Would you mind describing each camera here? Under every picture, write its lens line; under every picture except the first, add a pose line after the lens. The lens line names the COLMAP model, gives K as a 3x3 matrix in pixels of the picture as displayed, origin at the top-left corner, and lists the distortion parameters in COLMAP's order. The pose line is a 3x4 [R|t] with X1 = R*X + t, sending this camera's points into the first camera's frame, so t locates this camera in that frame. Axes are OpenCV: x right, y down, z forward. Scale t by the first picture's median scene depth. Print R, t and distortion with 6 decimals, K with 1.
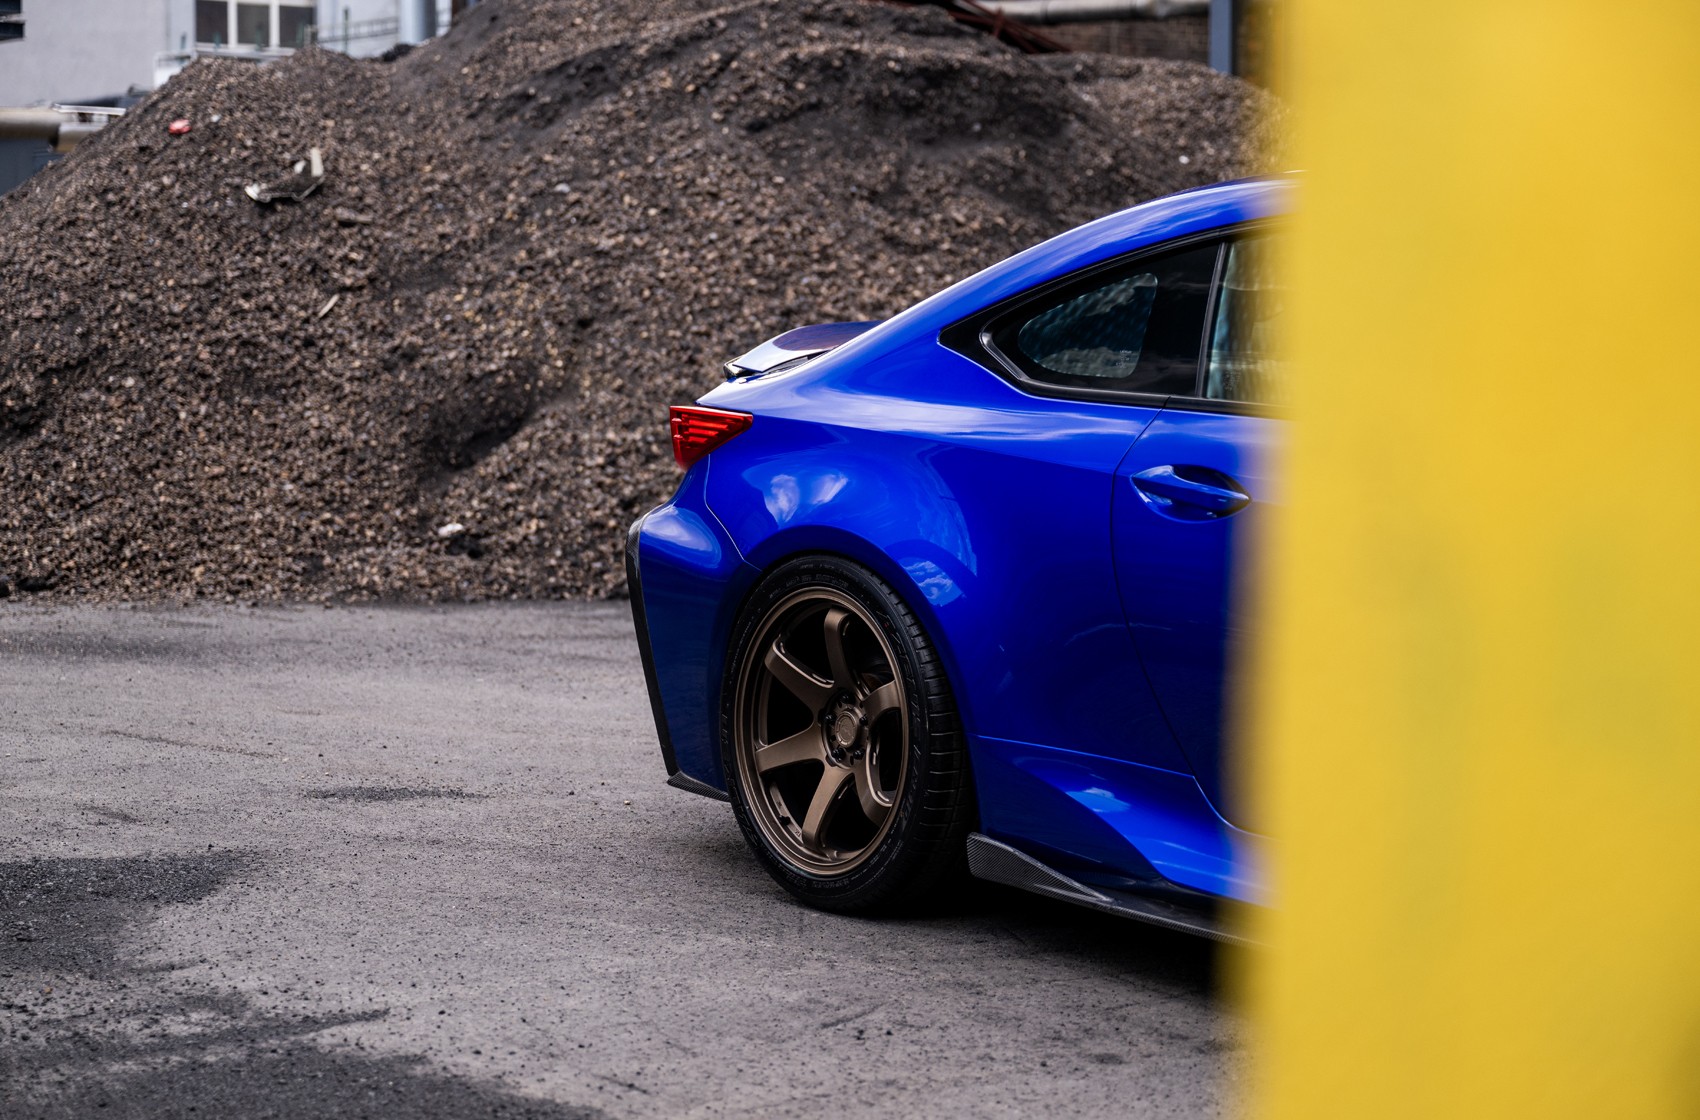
lens RADIAL K [[3087.2, 0, 860.7], [0, 3087.2, 557.3], [0, 0, 1]] dist [-0.011958, 0.000000]
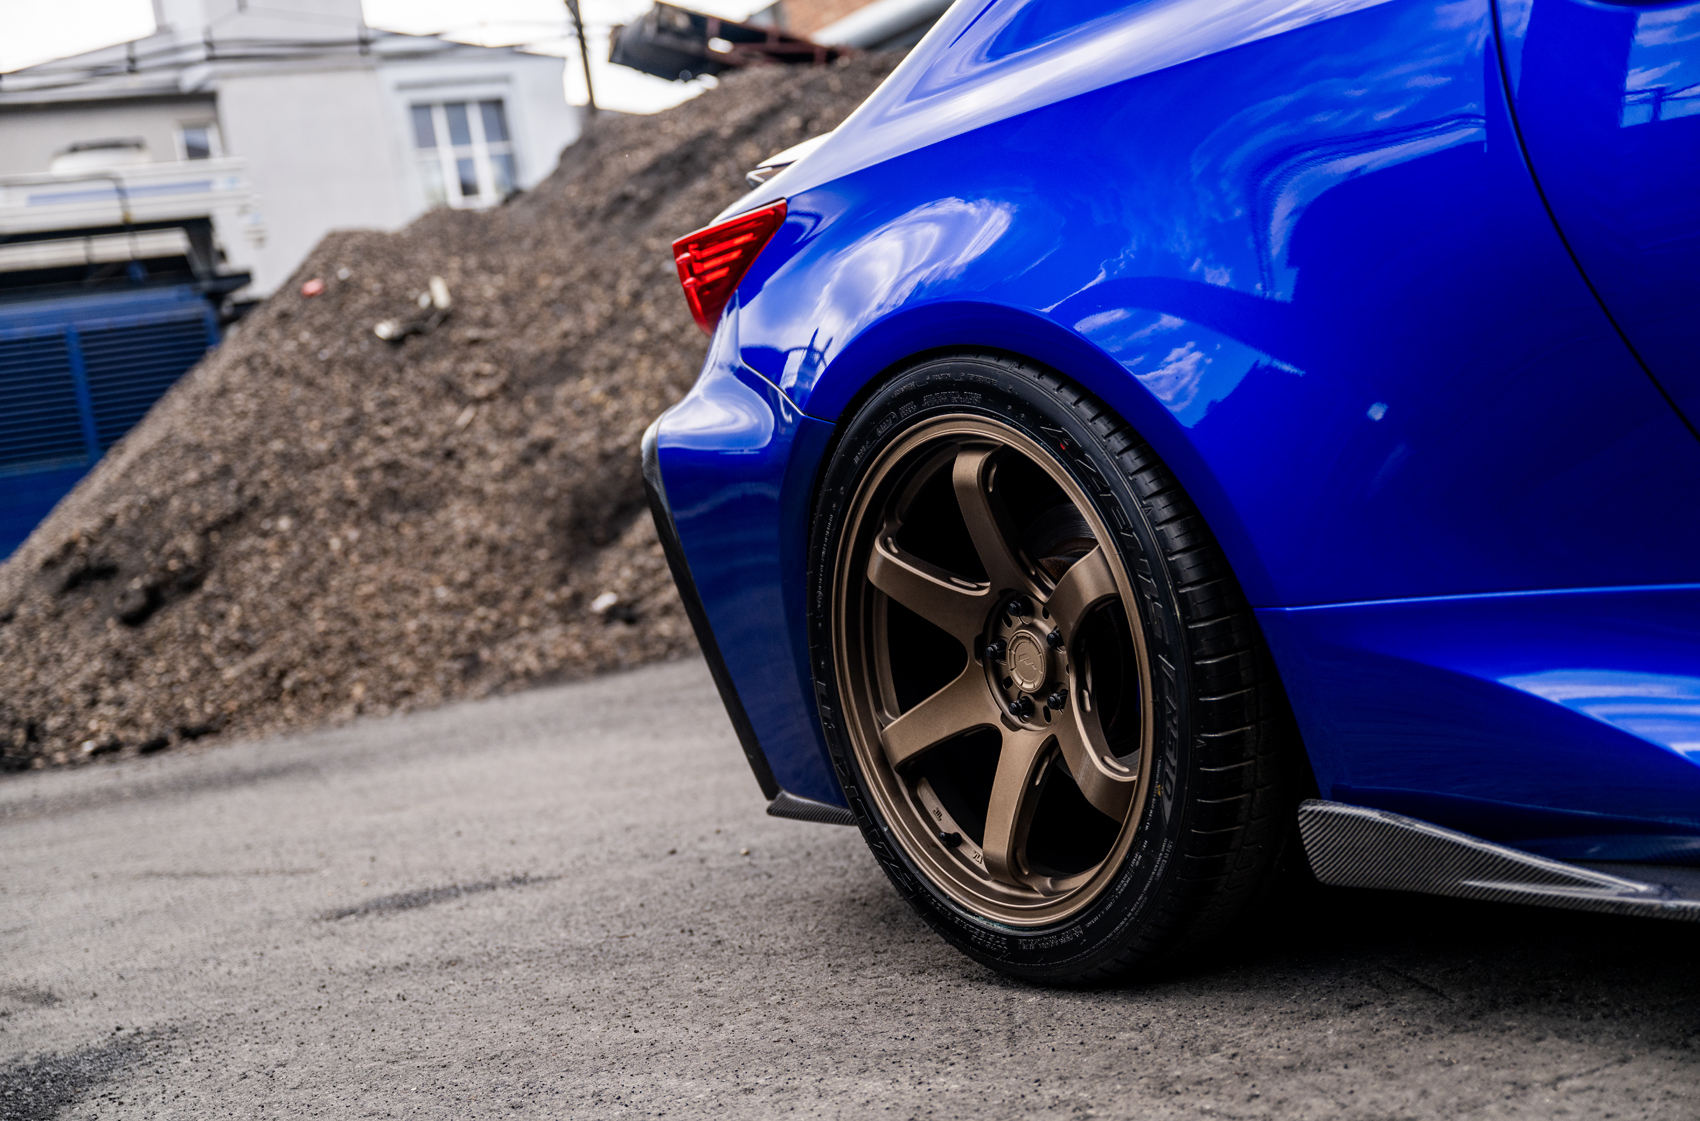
lens RADIAL K [[2281.8, 0, 854.4], [0, 2281.8, 564.3], [0, 0, 1]] dist [-0.003726, 0.000000]
pose [[0.980340, -0.184627, -0.069614, -0.001686], [0.182040, 0.982398, -0.041892, 0.025408], [0.076124, 0.028396, 0.996694, 0.295397]]
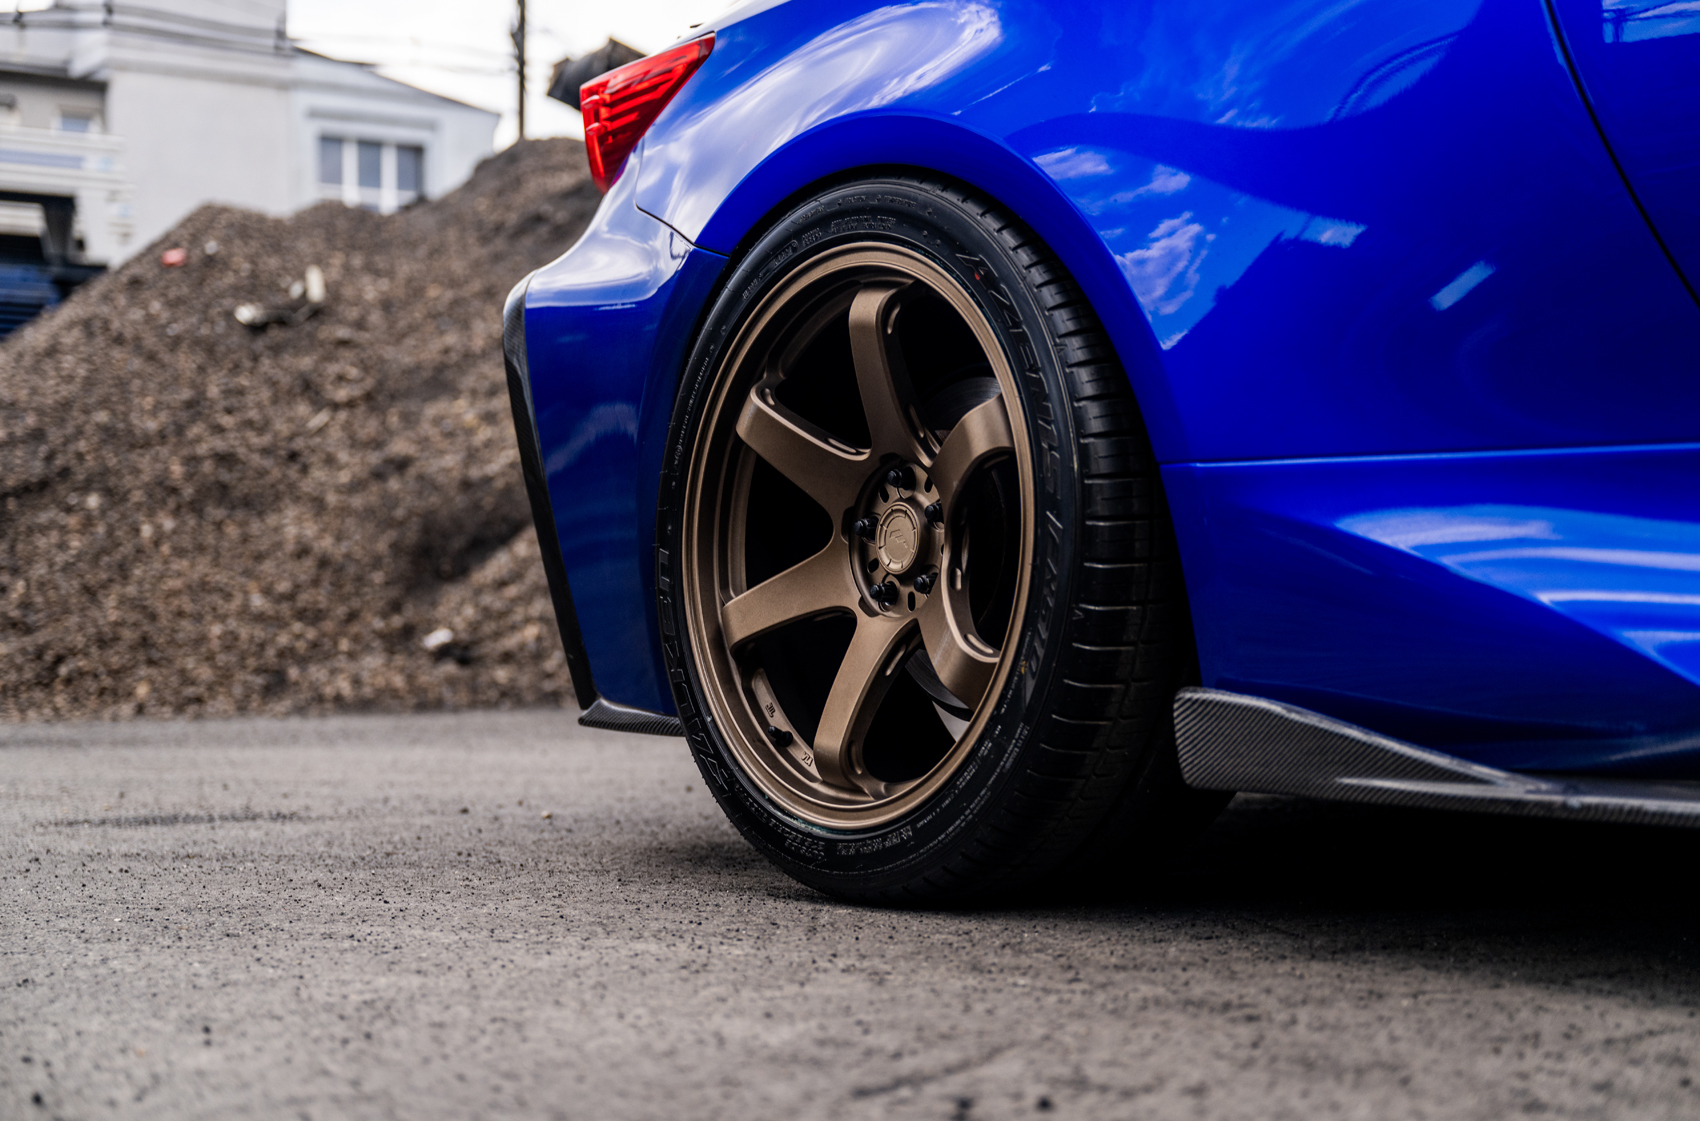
lens RADIAL K [[2537.8, 0, 877.1], [0, 2537.8, 570.1], [0, 0, 1]] dist [-0.003415, 0.000000]
pose [[0.999650, -0.025238, -0.007920, -0.002555], [0.024270, 0.994197, -0.104798, 0.052587], [0.010519, 0.104569, 0.994462, 0.301306]]
